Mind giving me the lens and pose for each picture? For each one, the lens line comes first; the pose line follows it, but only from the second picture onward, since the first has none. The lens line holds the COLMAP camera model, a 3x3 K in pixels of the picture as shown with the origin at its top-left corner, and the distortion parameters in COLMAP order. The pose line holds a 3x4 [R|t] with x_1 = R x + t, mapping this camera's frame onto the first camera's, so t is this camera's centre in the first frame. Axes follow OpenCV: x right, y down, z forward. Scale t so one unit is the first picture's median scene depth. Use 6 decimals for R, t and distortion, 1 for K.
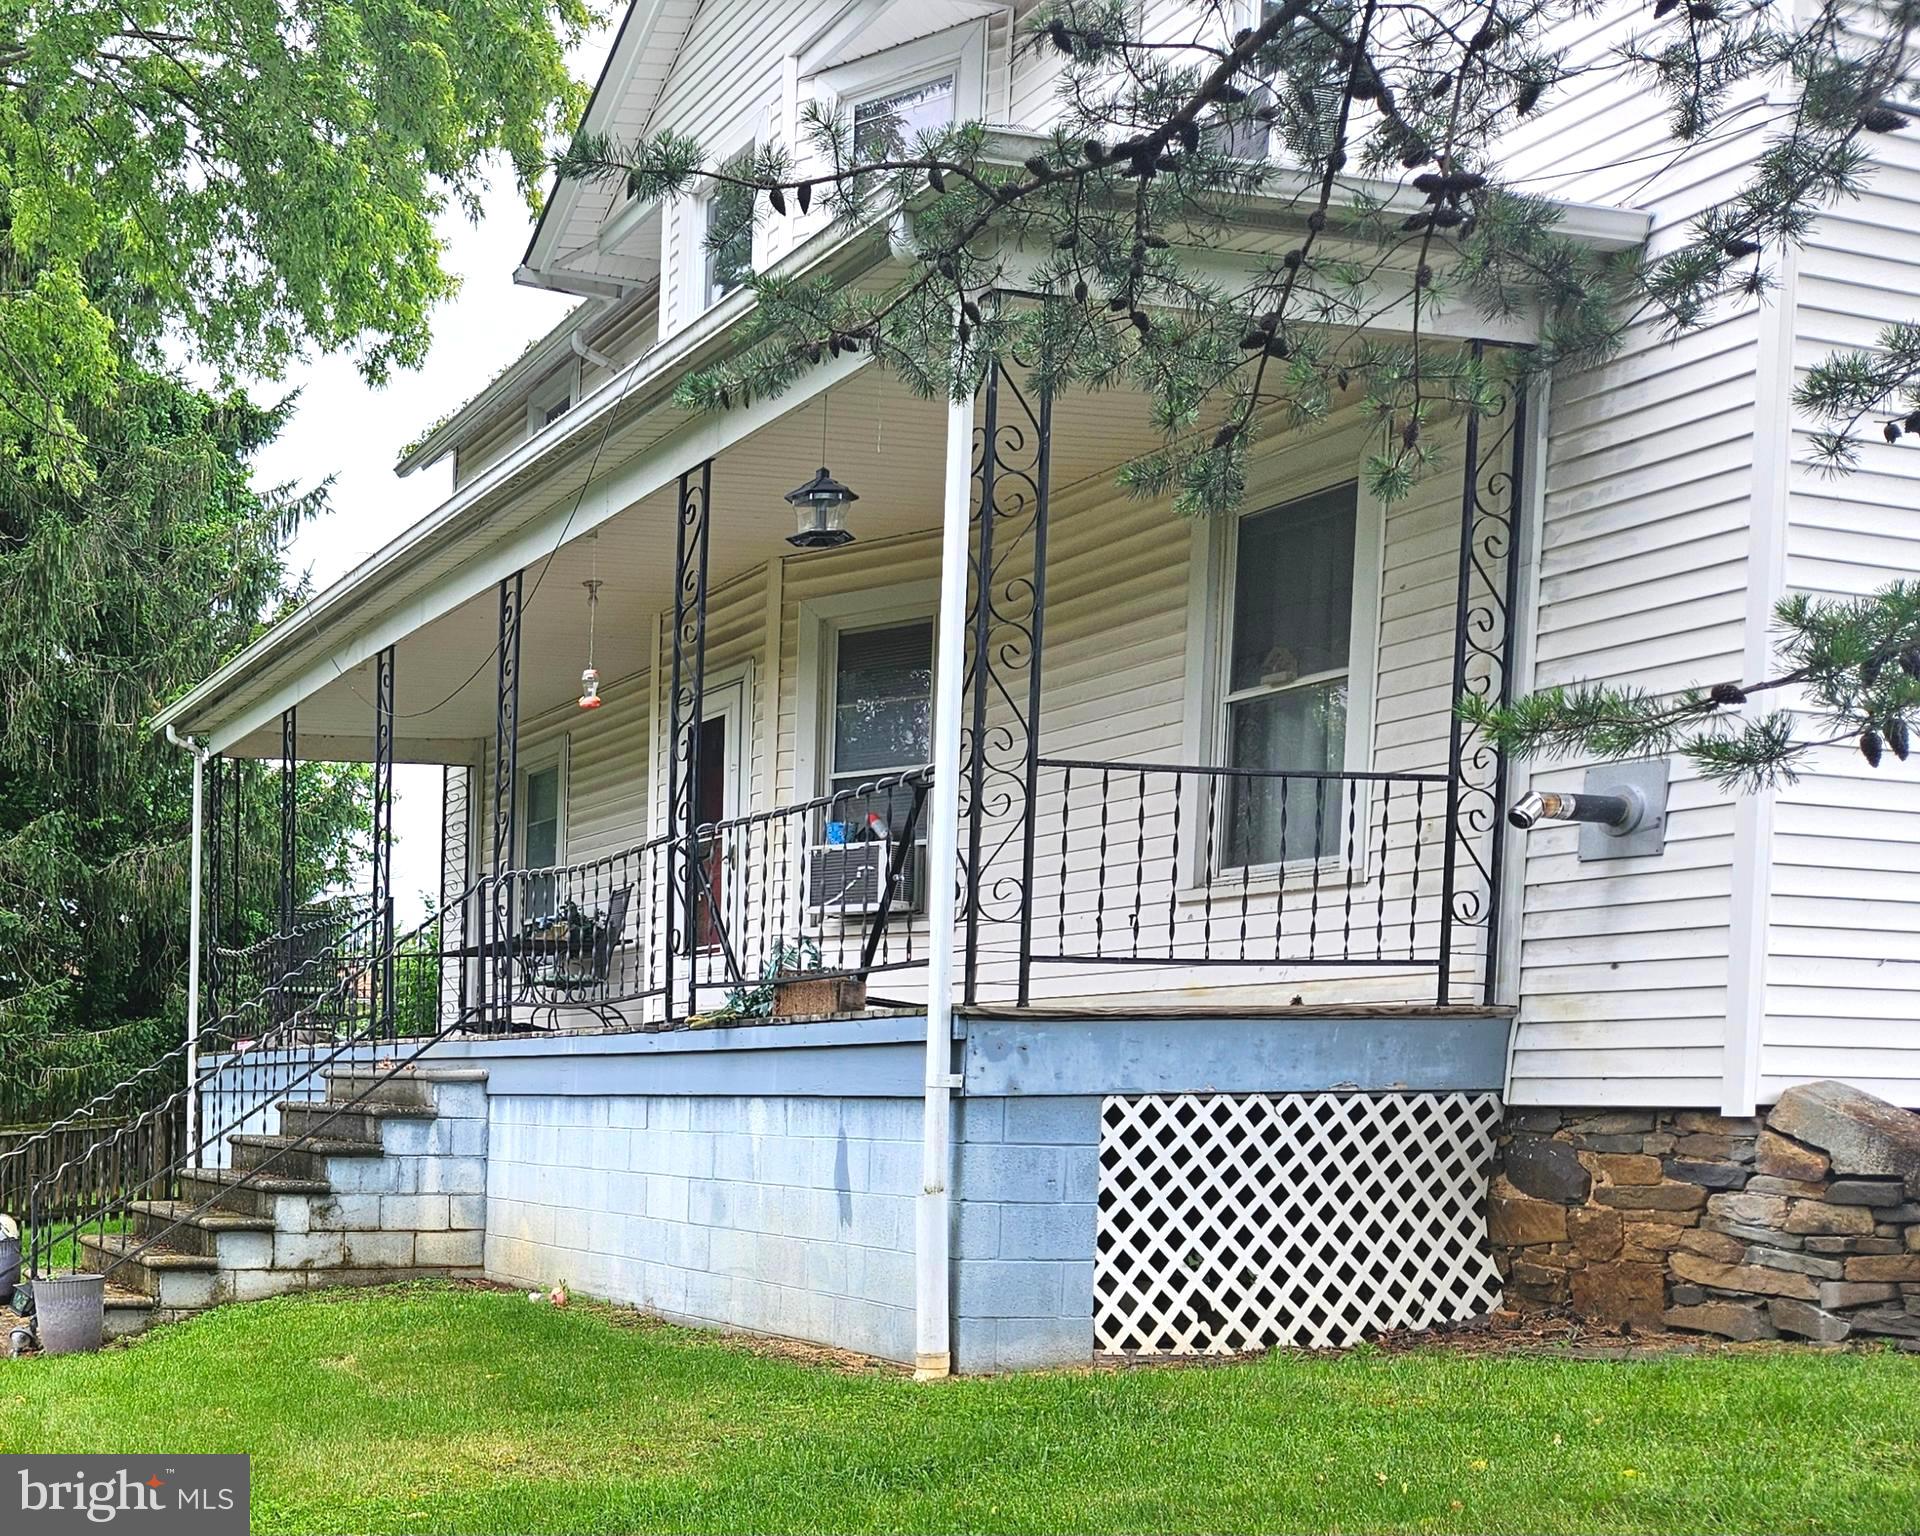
lens RADIAL K [[2297.2, 0, 410.1], [0, 2297.2, 770.5], [0, 0, 1]] dist [-0.014441, -0.025587]
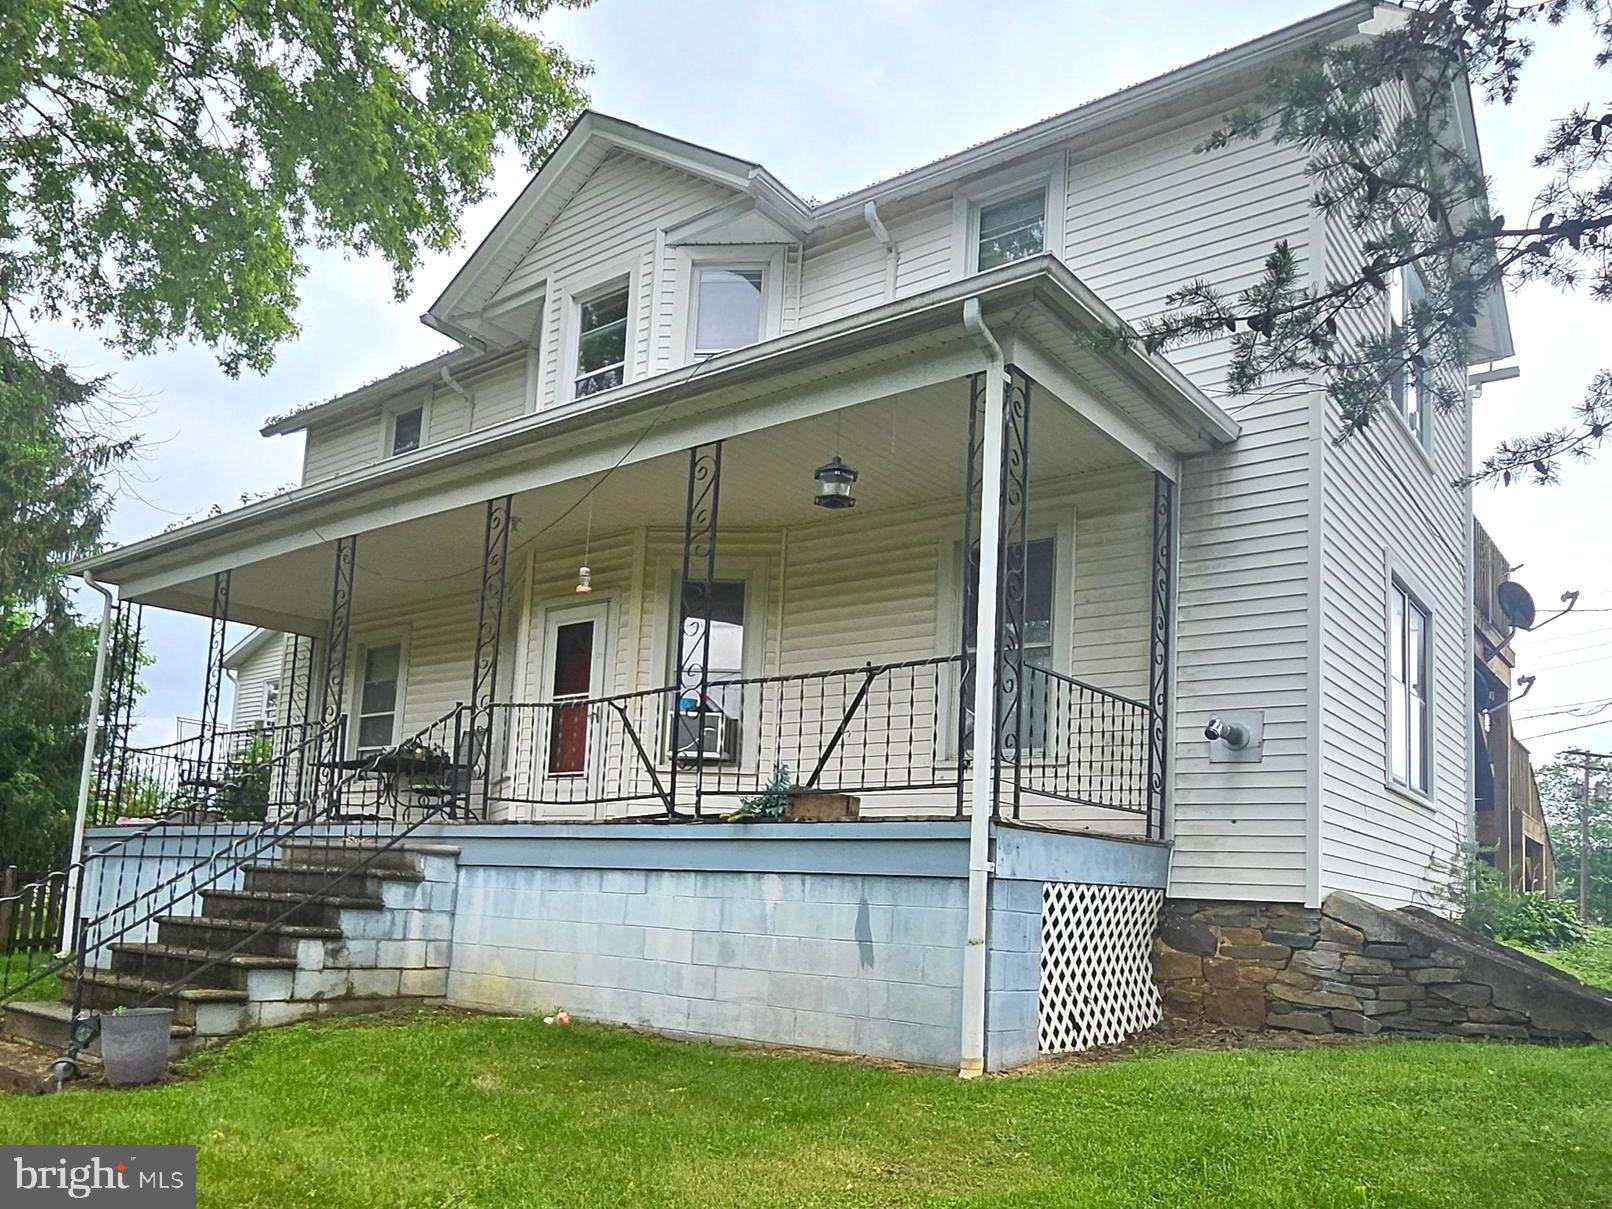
lens RADIAL K [[1196.8, 0, 810.9], [0, 1196.8, 629.1], [0, 0, 1]] dist [0.005014, -0.030304]
pose [[0.805795, 0.161156, 0.569845, -0.258902], [-0.117635, 0.986643, -0.112687, 0.069241], [-0.580393, 0.023769, 0.813989, 0.356915]]
